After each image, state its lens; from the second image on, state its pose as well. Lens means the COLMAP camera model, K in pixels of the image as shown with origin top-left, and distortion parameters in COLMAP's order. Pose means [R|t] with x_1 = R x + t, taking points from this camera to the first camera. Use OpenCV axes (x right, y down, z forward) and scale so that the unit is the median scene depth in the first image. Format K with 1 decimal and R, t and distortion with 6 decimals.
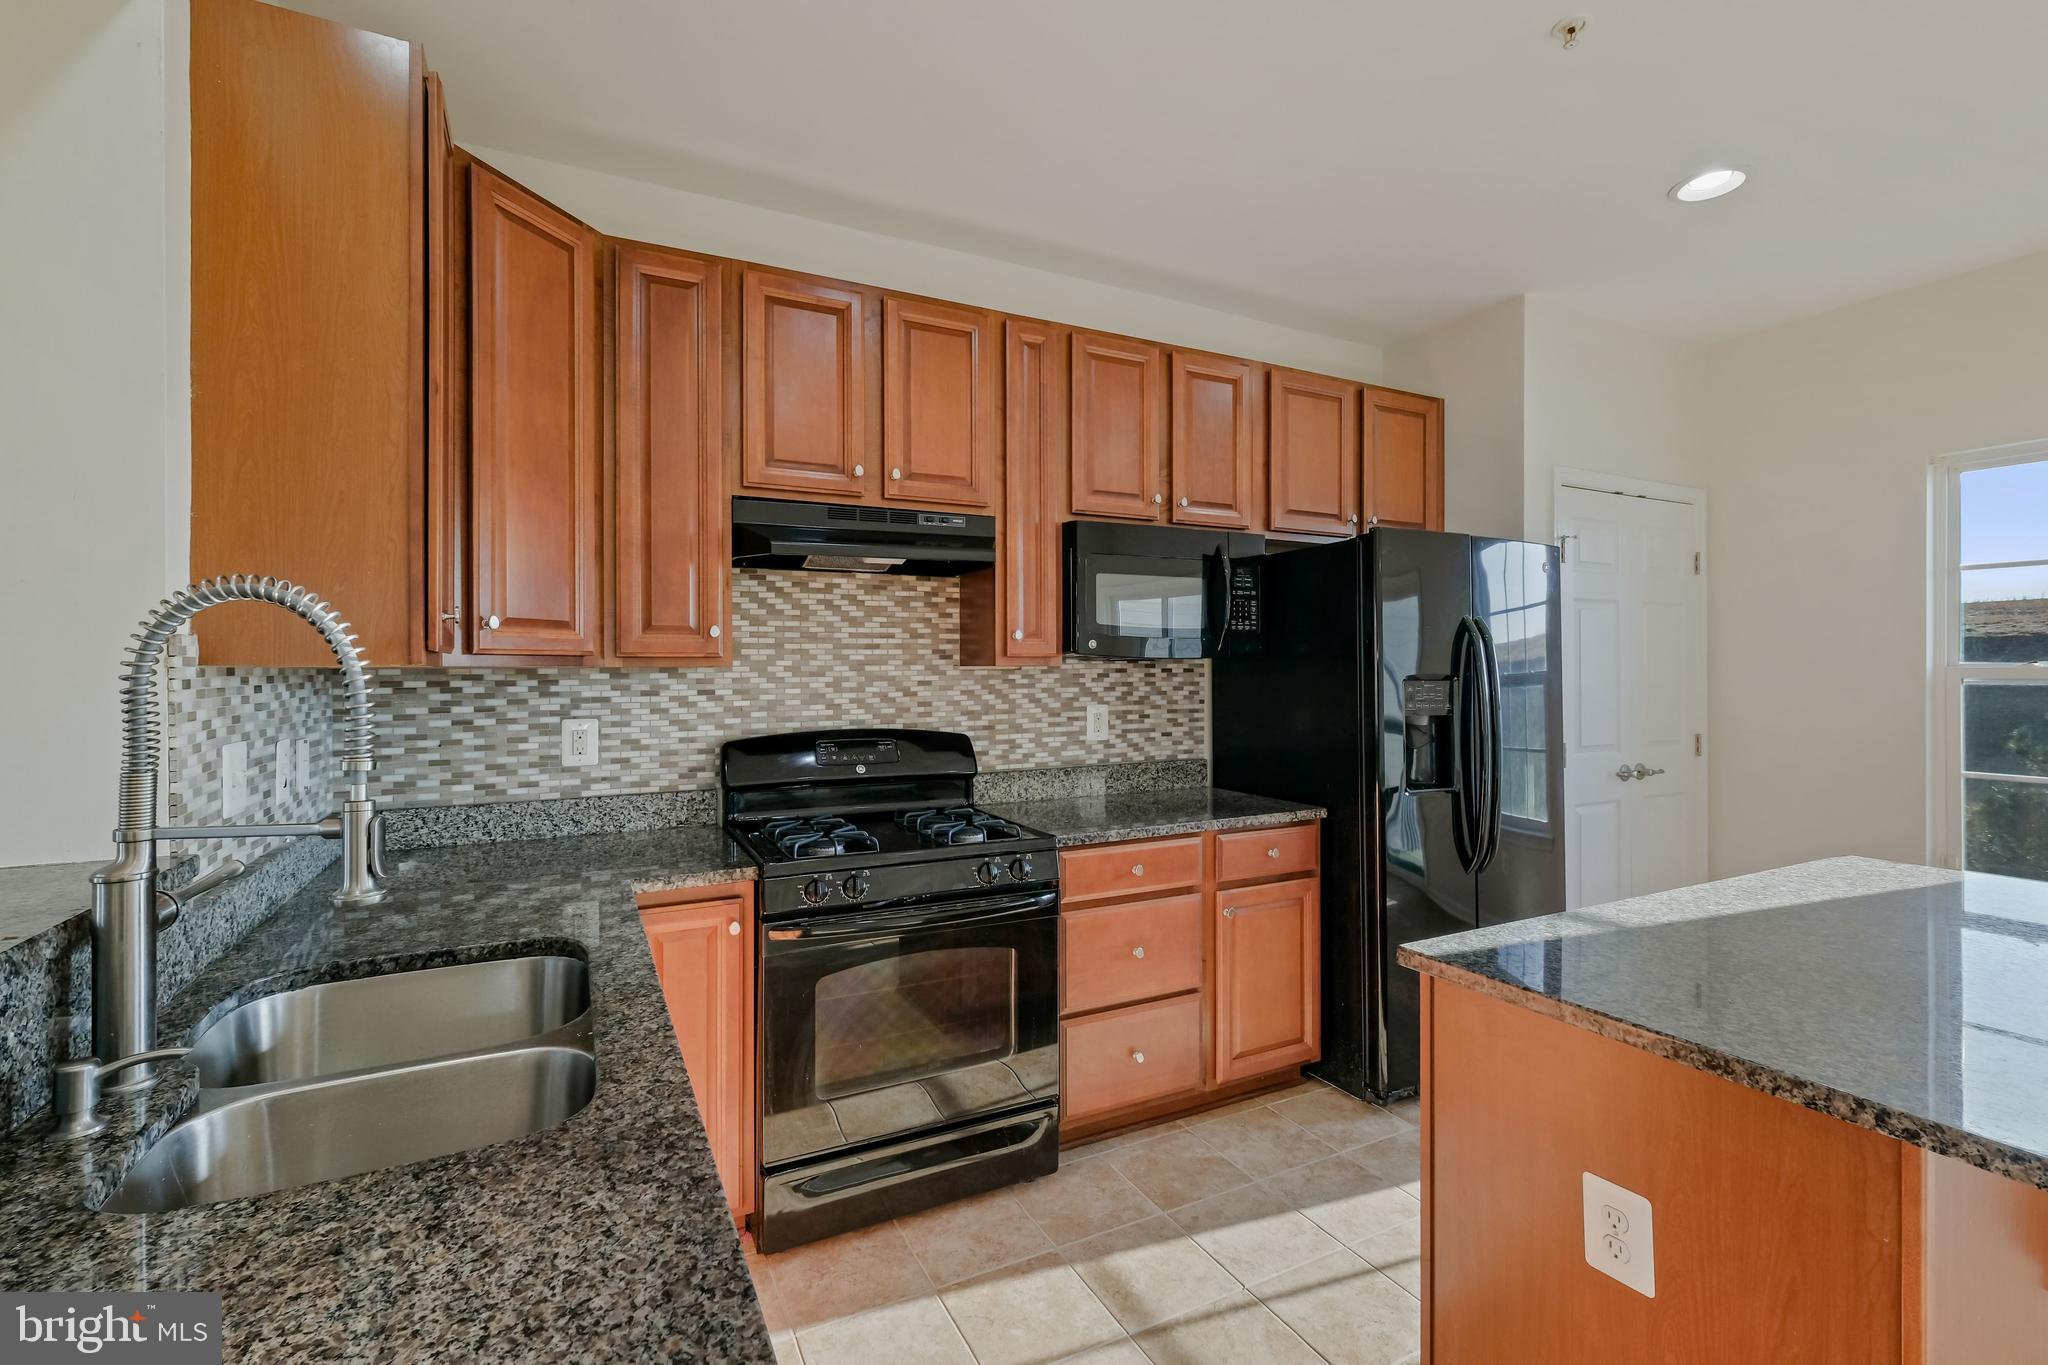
lens RADIAL K [[917.3, 0, 1031.4], [0, 917.3, 671.3], [0, 0, 1]] dist [-0.002729, -0.000303]
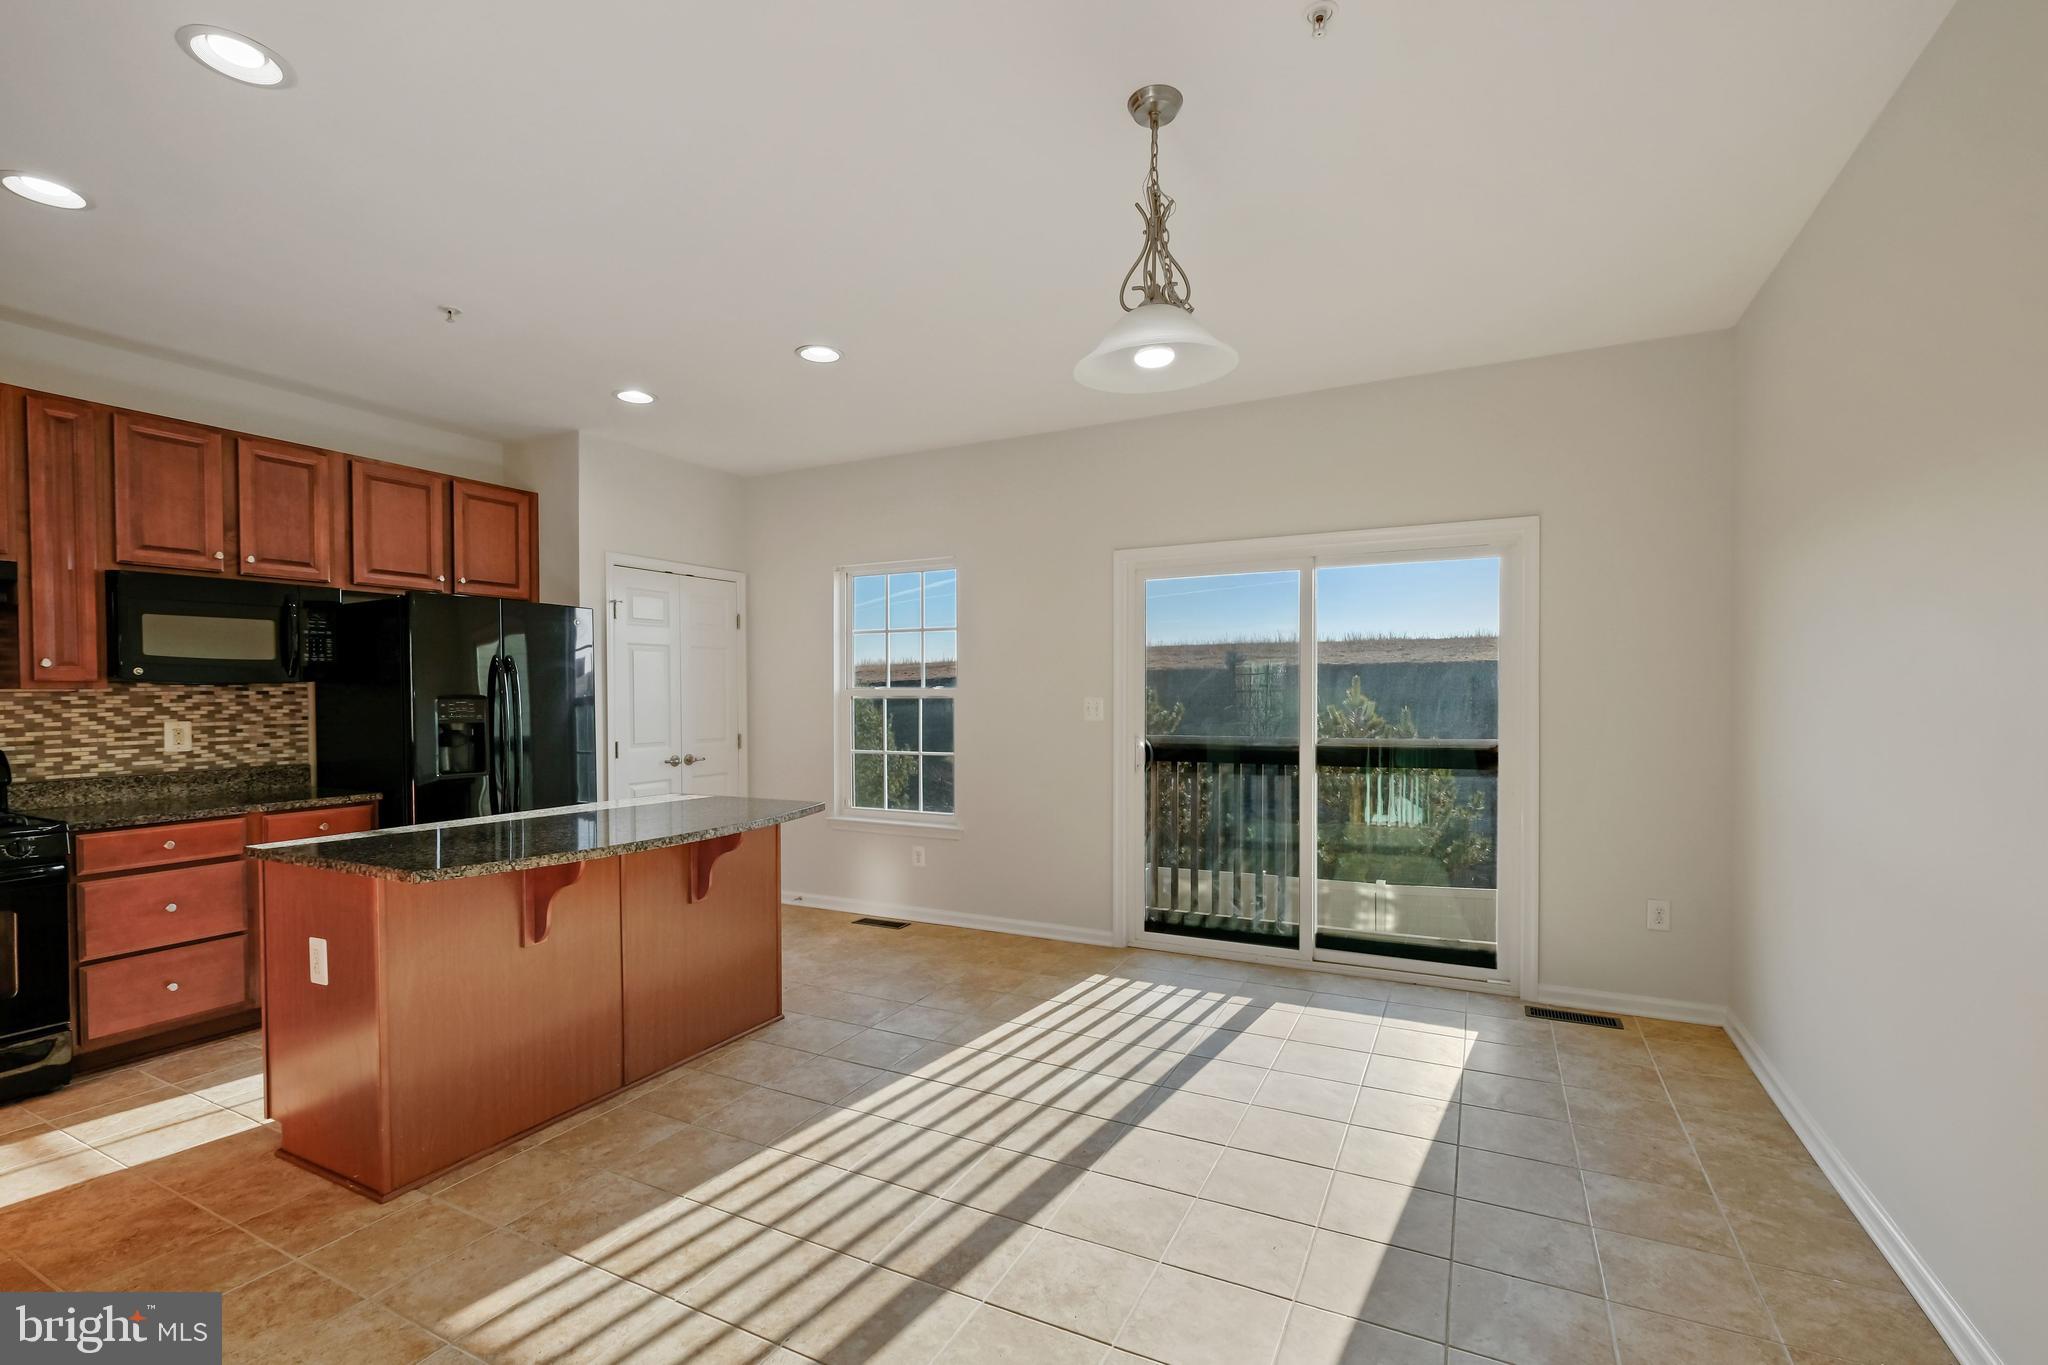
lens RADIAL K [[917.3, 0, 1047.0], [0, 917.3, 710.8], [0, 0, 1]] dist [-0.002729, -0.000303]
pose [[0.810743, -0.014201, 0.585230, 0.299423], [0.004697, 0.999831, 0.017754, 0.006748], [-0.585384, -0.011645, 0.810673, -0.635240]]
